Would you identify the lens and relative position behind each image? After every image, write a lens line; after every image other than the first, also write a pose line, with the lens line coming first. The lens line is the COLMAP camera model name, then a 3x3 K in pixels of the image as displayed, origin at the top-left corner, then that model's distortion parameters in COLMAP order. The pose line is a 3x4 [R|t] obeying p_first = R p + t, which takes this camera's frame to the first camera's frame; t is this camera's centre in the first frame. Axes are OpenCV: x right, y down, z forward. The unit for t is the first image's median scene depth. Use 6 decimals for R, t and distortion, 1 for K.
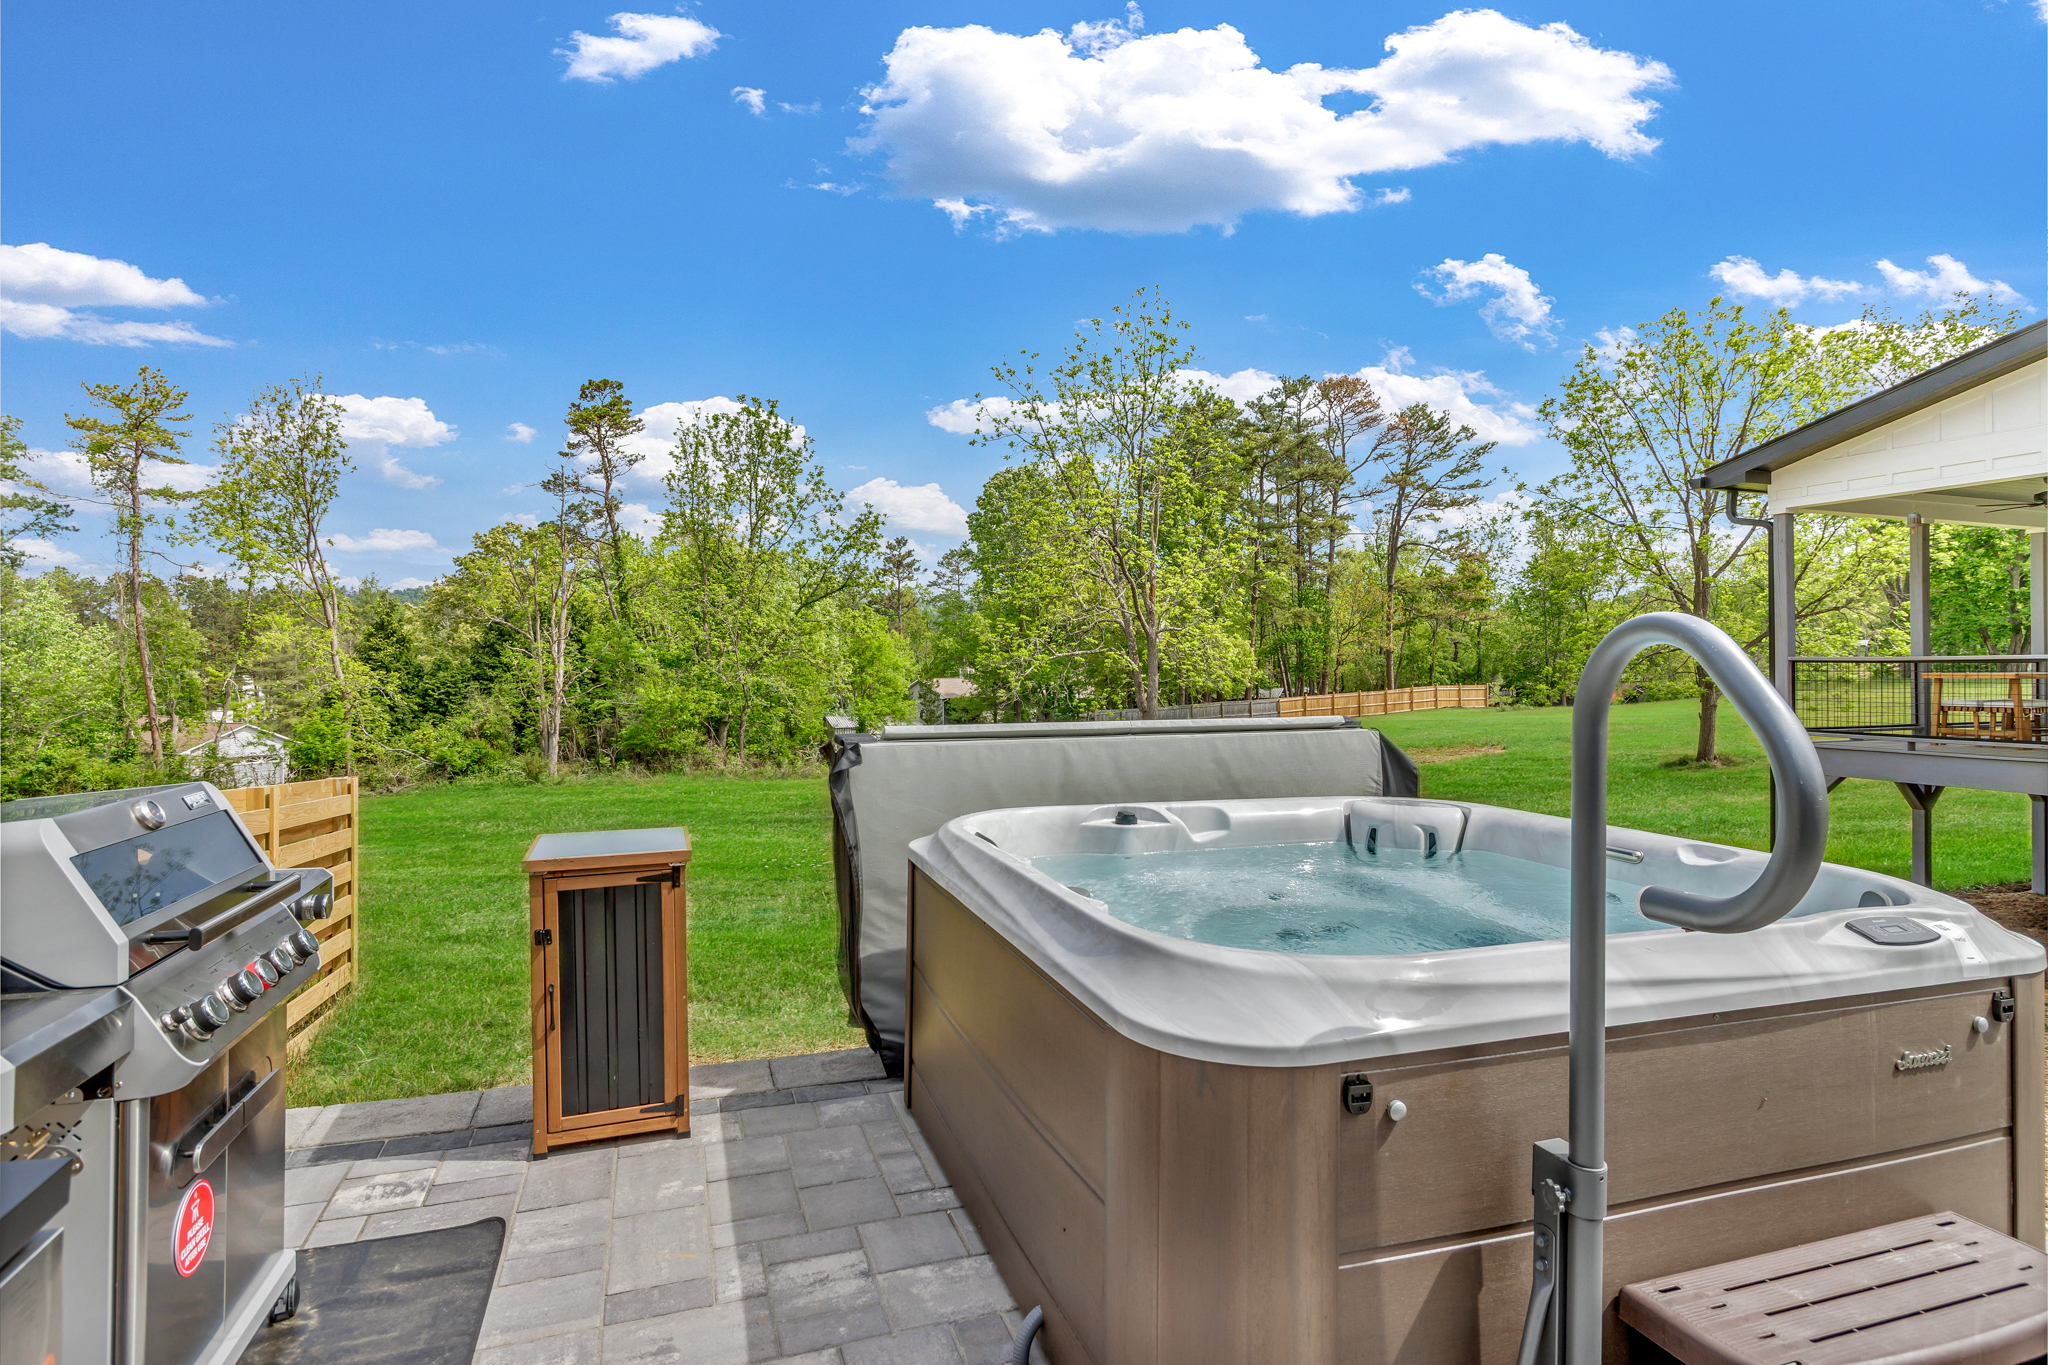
lens RADIAL K [[1074.8, 0, 1030.3], [0, 1074.8, 661.7], [0, 0, 1]] dist [0.000146, -0.001365]
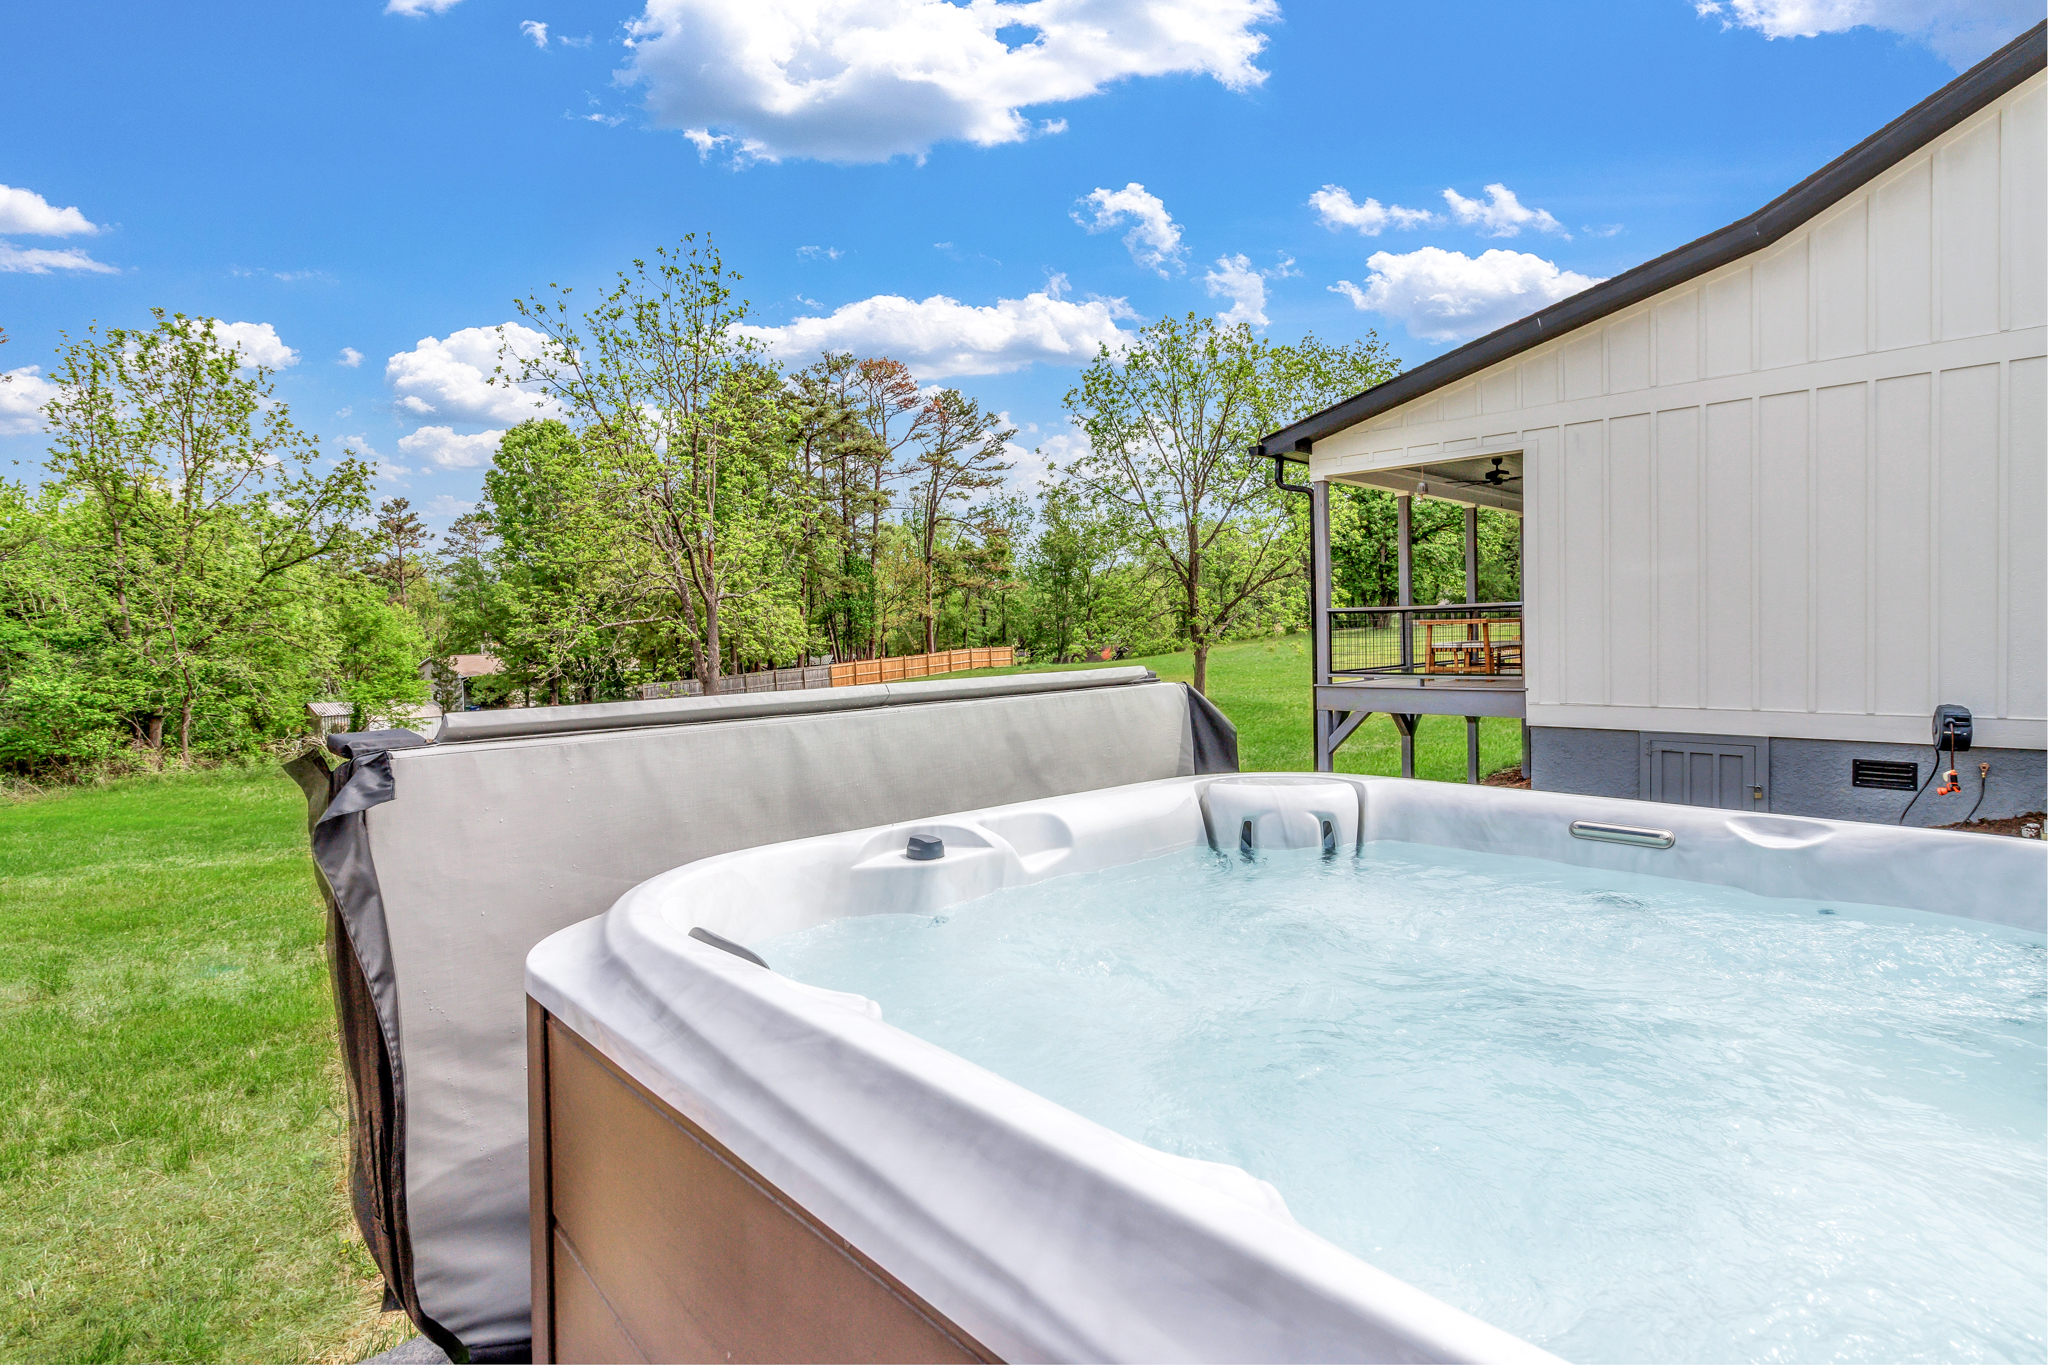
lens RADIAL K [[1023.1, 0, 1031.7], [0, 1023.1, 664.4], [0, 0, 1]] dist [-0.000223, 0.000273]
pose [[0.908944, -0.033844, 0.415543, -0.005139], [0.020227, 0.999106, 0.037129, 0.001519], [-0.416428, -0.025343, 0.908815, 0.027834]]
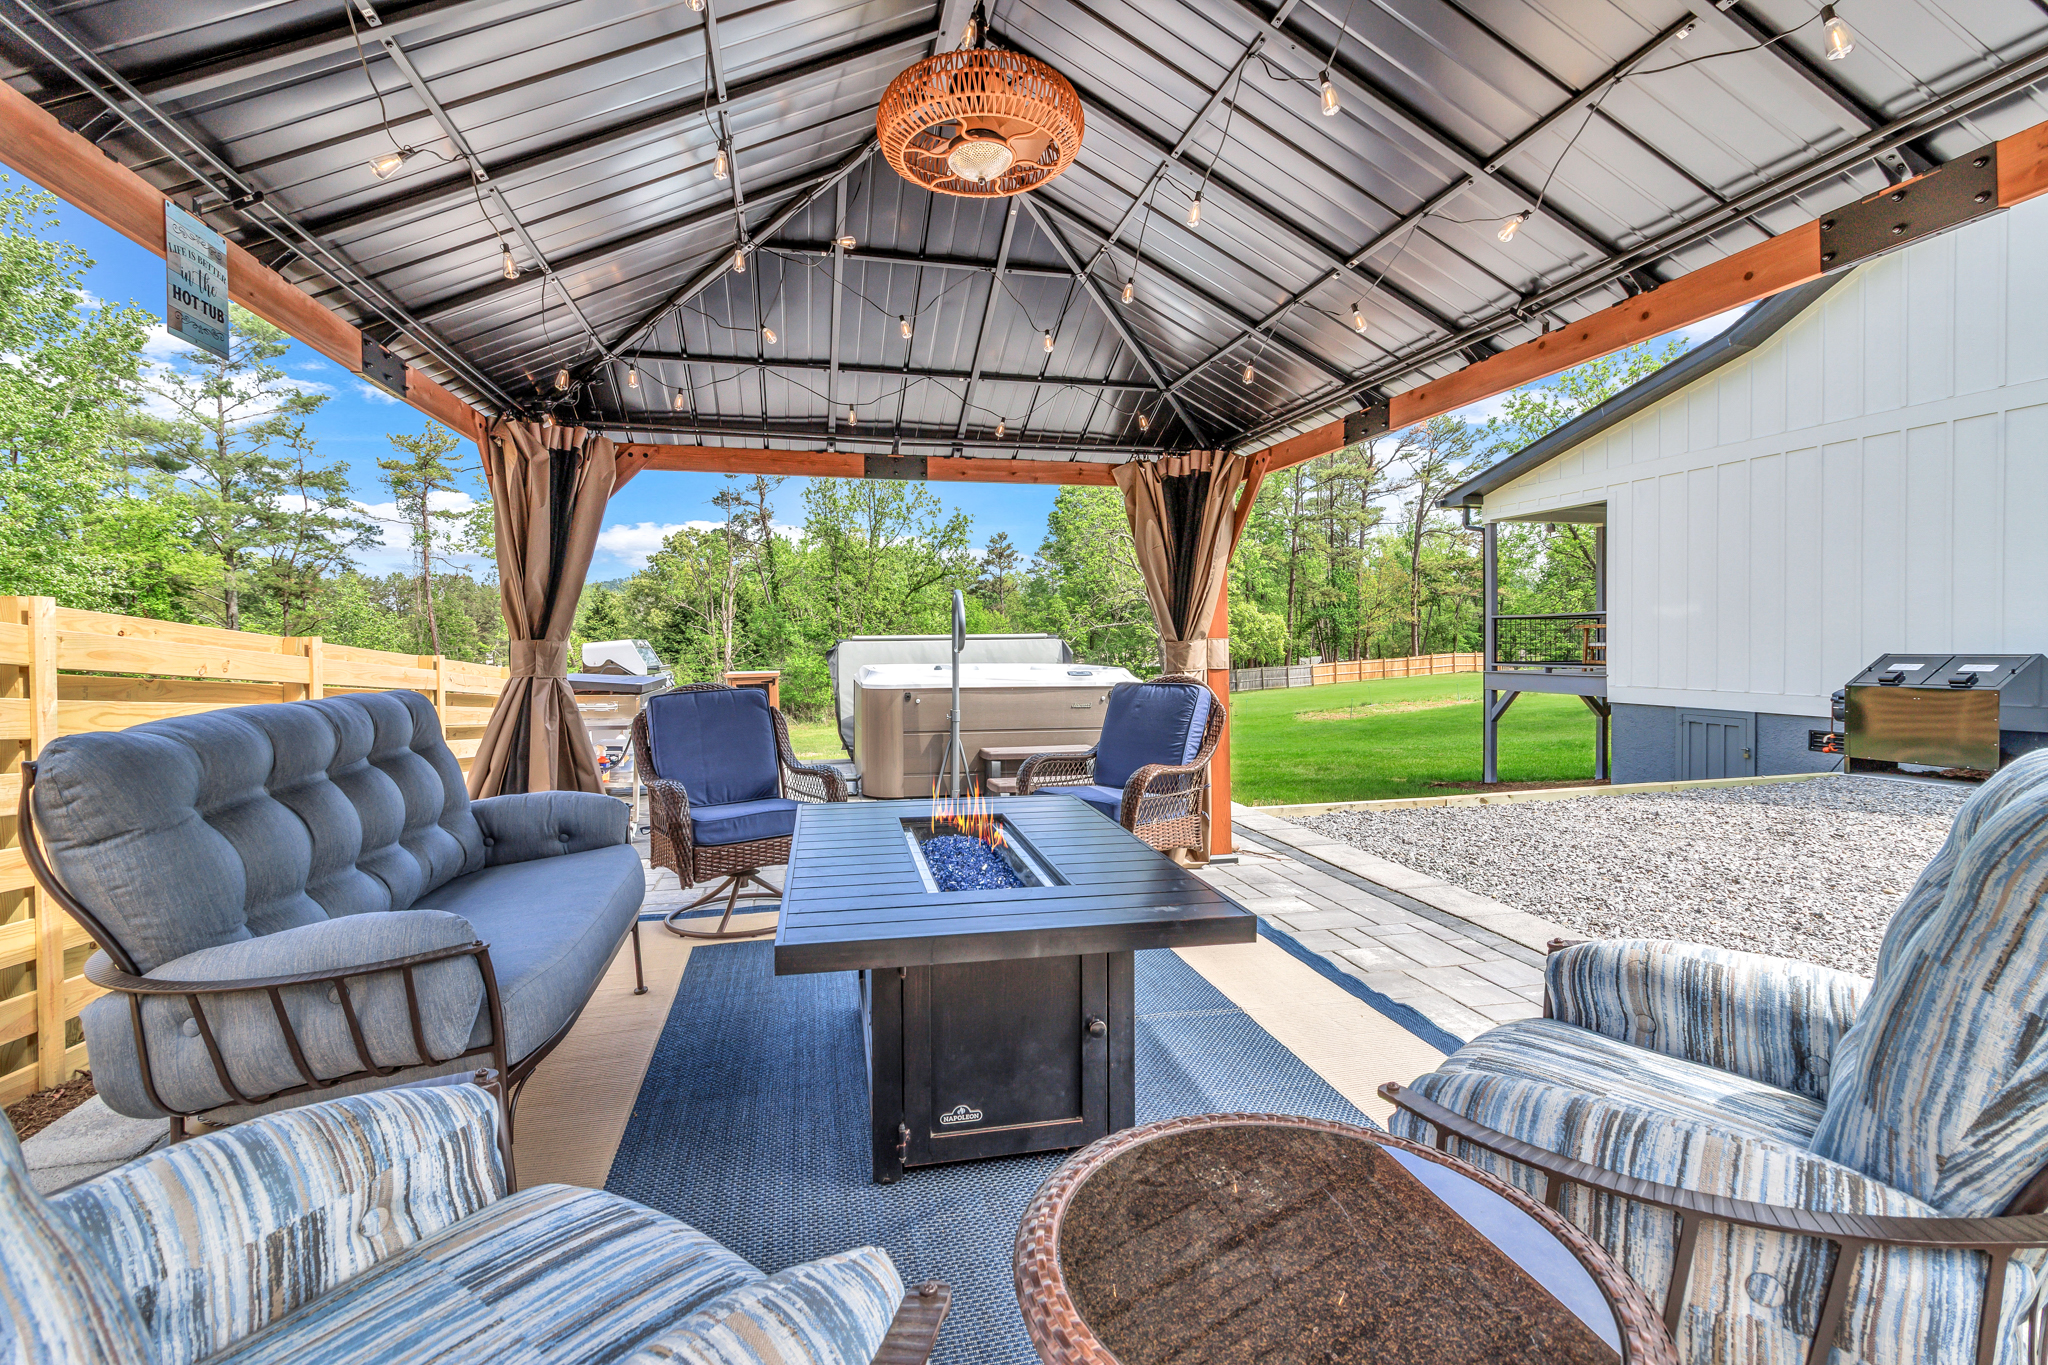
lens RADIAL K [[925.0, 0, 1025.8], [0, 925.0, 659.6], [0, 0, 1]] dist [-0.000630, 0.000386]
pose [[0.994753, -0.005979, -0.102127, 0.032782], [0.008416, 0.999690, 0.023453, 0.004091], [0.101955, -0.024190, 0.994495, -0.073818]]
